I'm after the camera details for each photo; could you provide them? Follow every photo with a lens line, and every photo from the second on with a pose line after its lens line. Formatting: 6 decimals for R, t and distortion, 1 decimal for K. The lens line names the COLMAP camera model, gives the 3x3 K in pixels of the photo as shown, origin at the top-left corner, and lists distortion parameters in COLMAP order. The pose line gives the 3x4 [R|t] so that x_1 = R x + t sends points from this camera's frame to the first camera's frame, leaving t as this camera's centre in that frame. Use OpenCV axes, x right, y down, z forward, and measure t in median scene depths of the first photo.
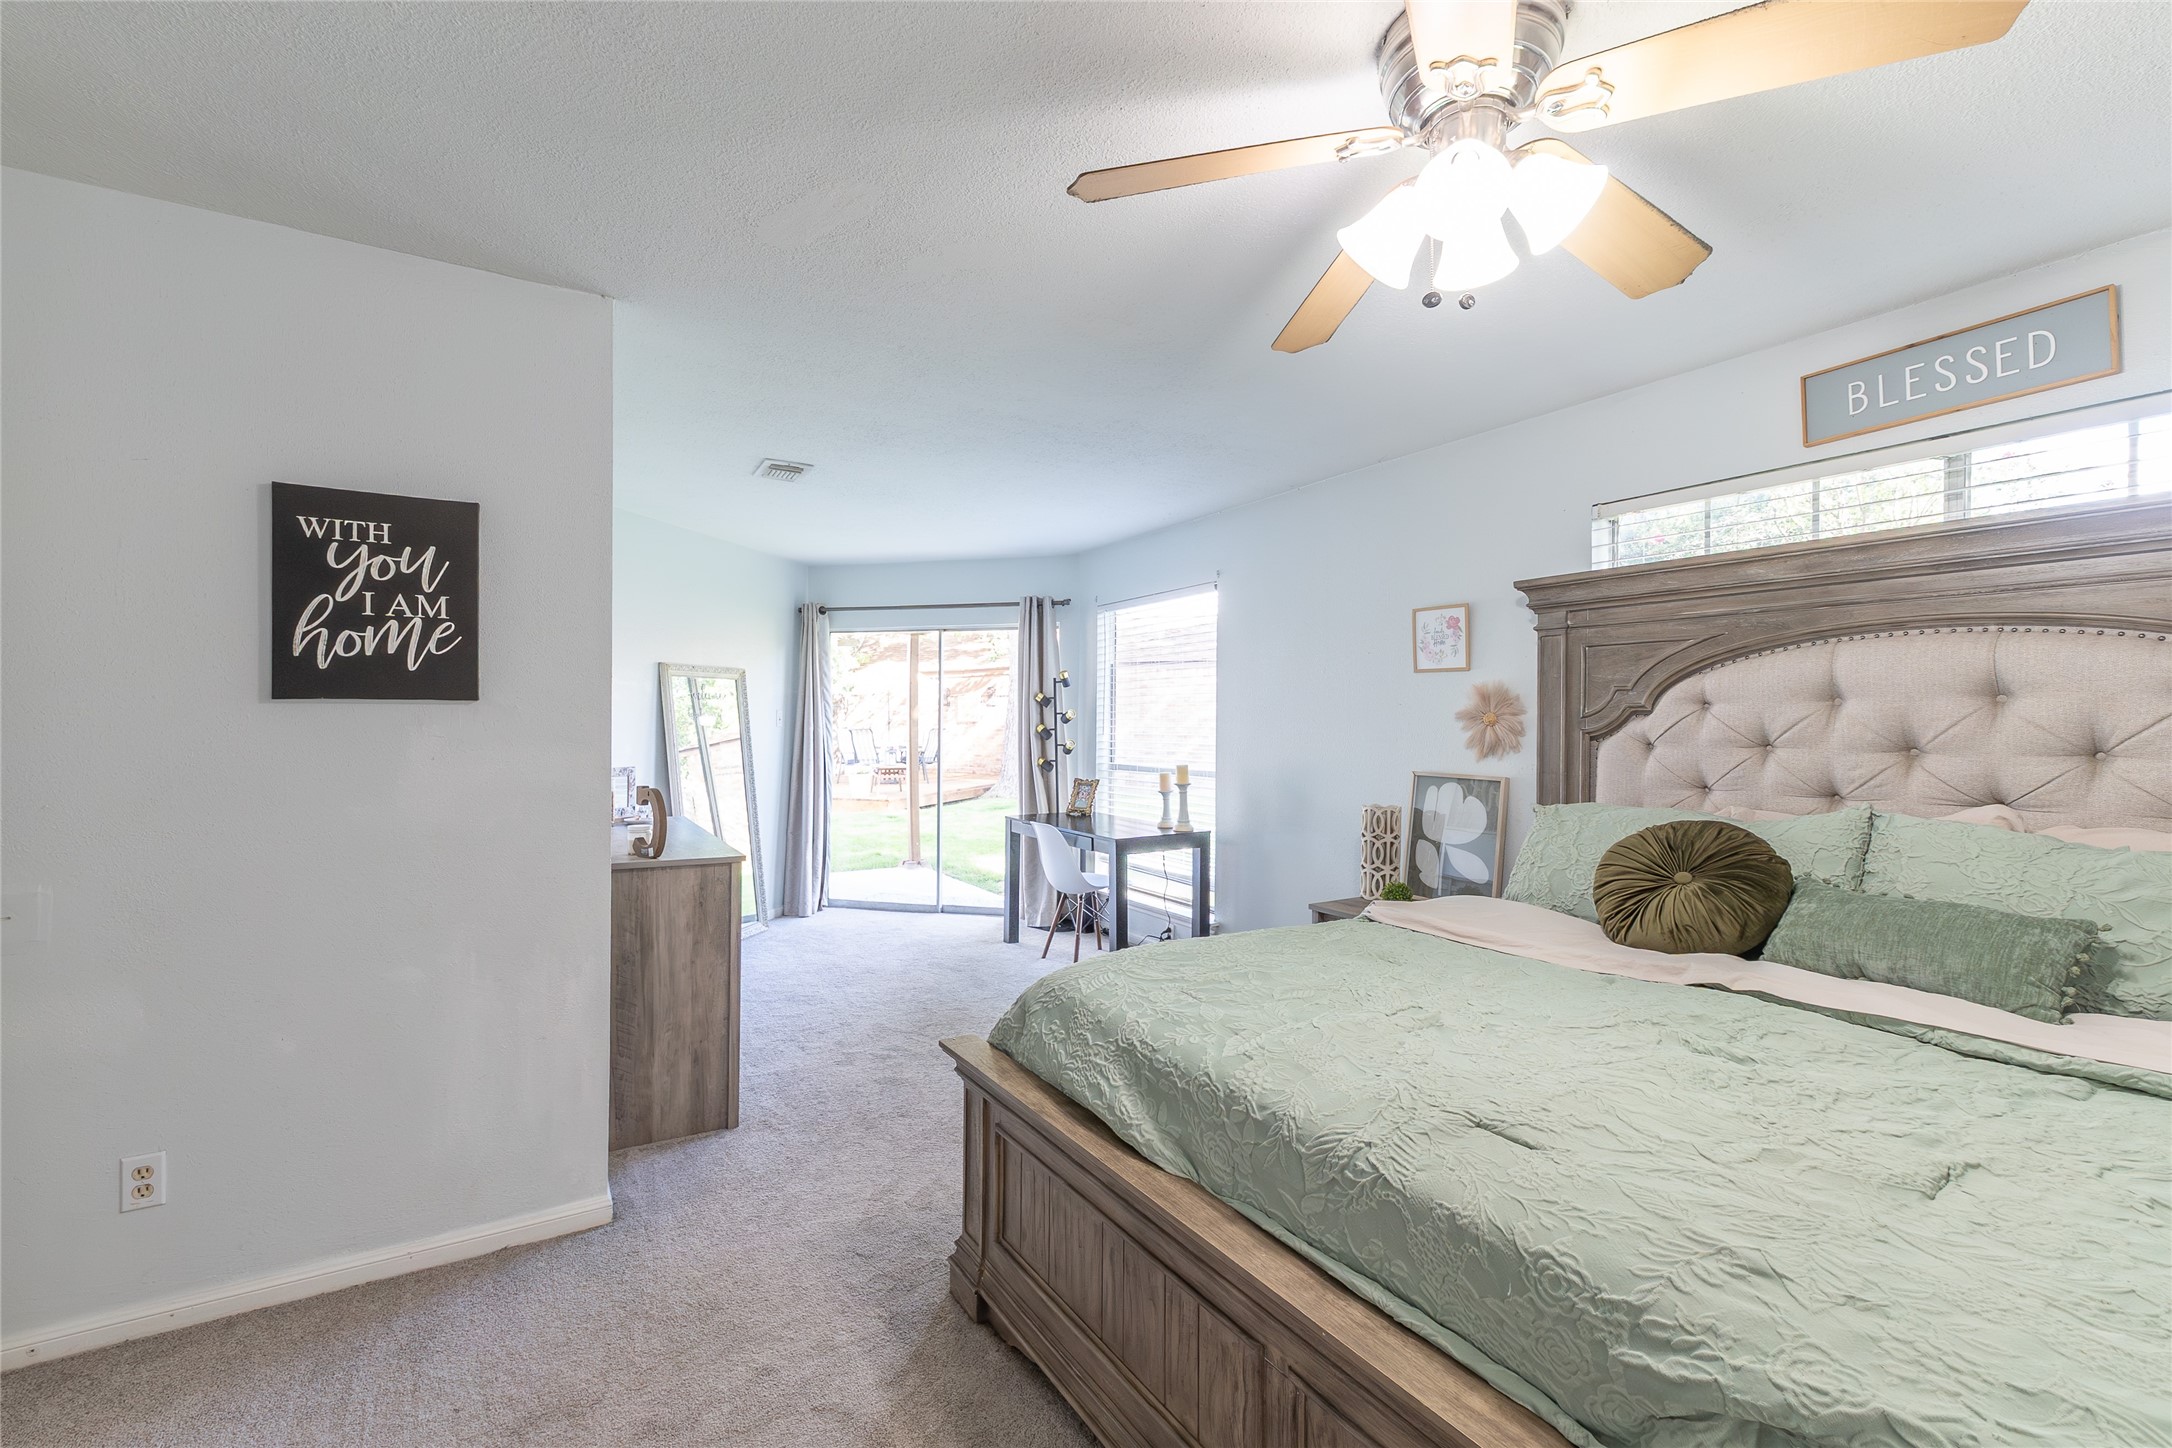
lens RADIAL K [[917.4, 0, 1086.0], [0, 917.4, 724.0], [0, 0, 1]] dist [0.002063, 0.000173]
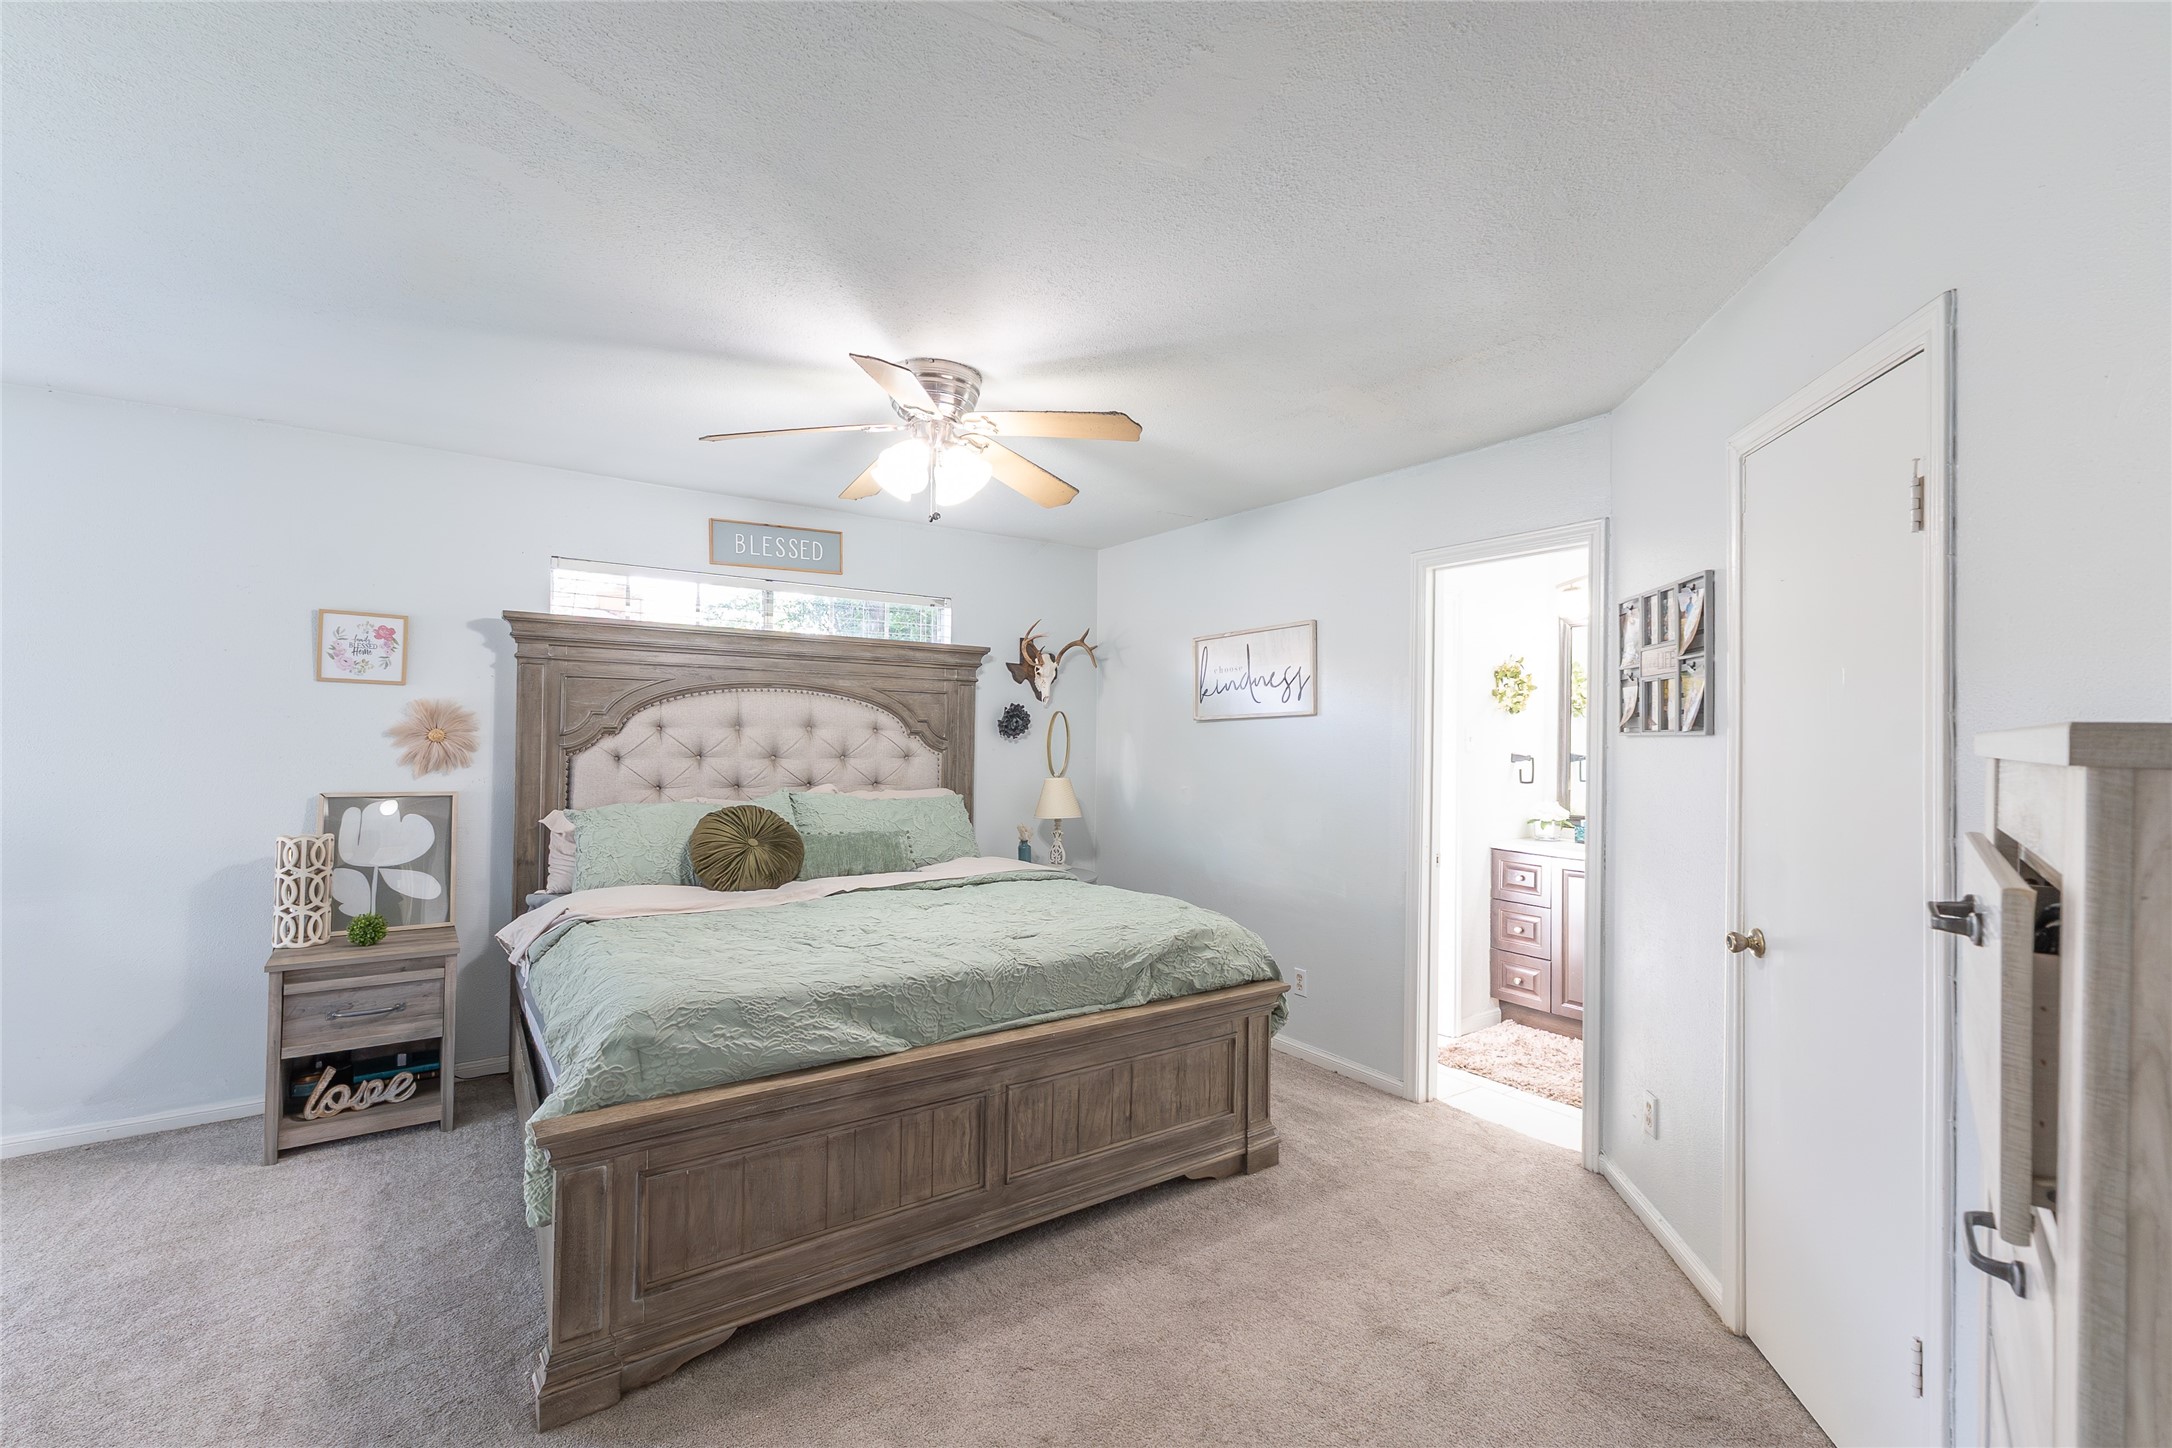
lens RADIAL K [[942.7, 0, 1086.0], [0, 942.7, 724.0], [0, 0, 1]] dist [0.000255, -0.000002]
pose [[-0.053835, 0.006620, 0.998528, -0.740418], [-0.014008, 0.999875, -0.007384, -0.023124], [-0.998452, -0.014385, -0.053736, 0.390388]]
